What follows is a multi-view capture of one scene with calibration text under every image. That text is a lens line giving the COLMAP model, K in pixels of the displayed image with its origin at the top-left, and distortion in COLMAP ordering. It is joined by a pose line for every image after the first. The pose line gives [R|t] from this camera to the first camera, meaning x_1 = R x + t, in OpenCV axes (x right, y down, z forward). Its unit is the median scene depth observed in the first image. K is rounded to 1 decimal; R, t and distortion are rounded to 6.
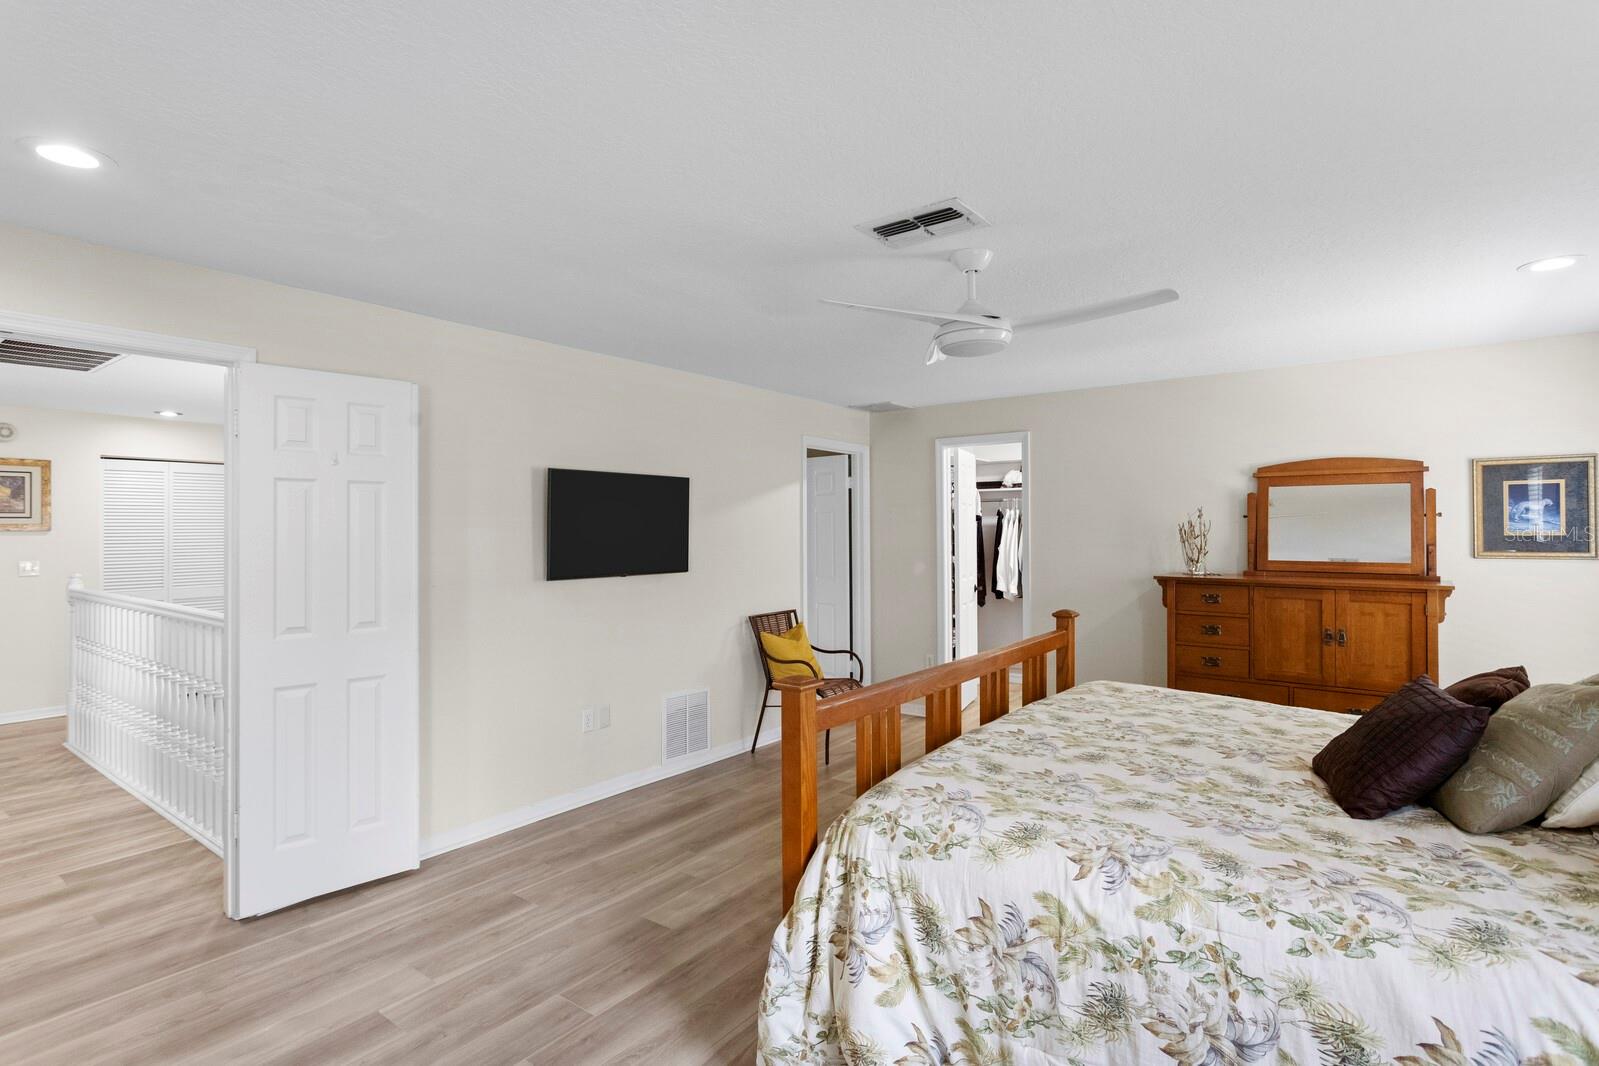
lens RADIAL K [[801.4, 0, 803.4], [0, 801.4, 526.0], [0, 0, 1]] dist [-0.014543, 0.005974]
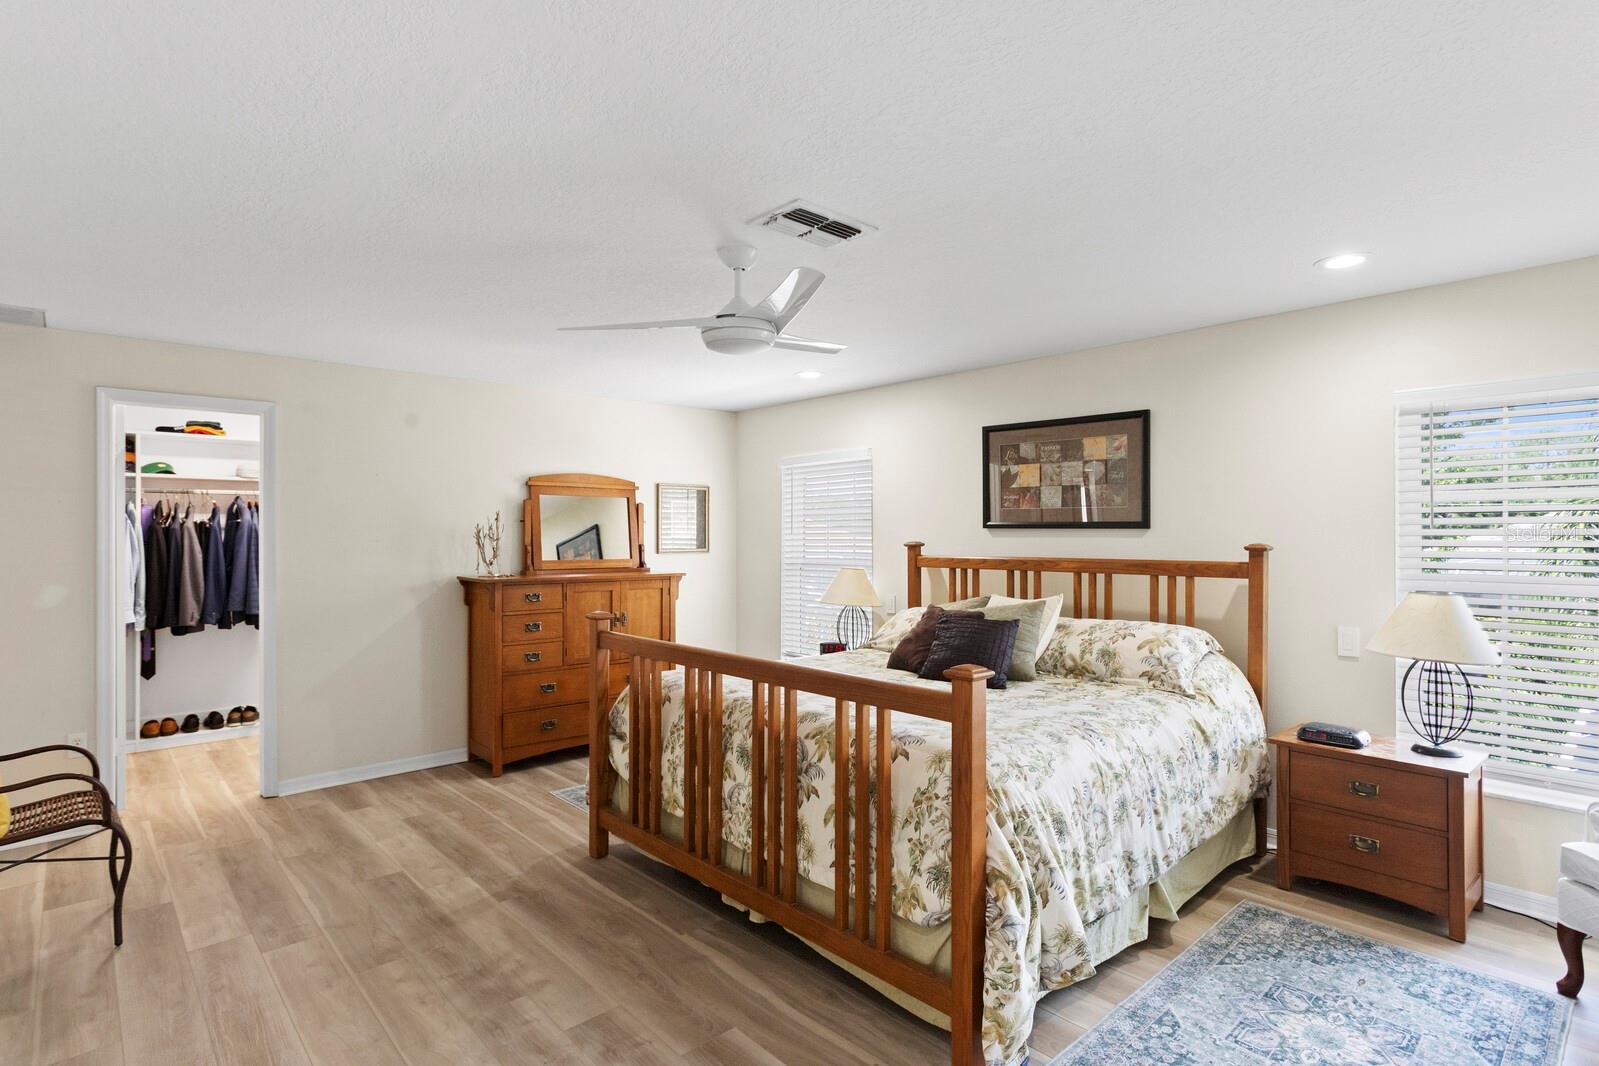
lens RADIAL K [[801.4, 0, 800.1], [0, 801.4, 534.6], [0, 0, 1]] dist [-0.014543, 0.005974]
pose [[0.181601, 0.004719, 0.983361, -0.449761], [-0.002284, 0.999988, -0.004377, 0.010871], [-0.983370, -0.001451, 0.181610, 0.439146]]
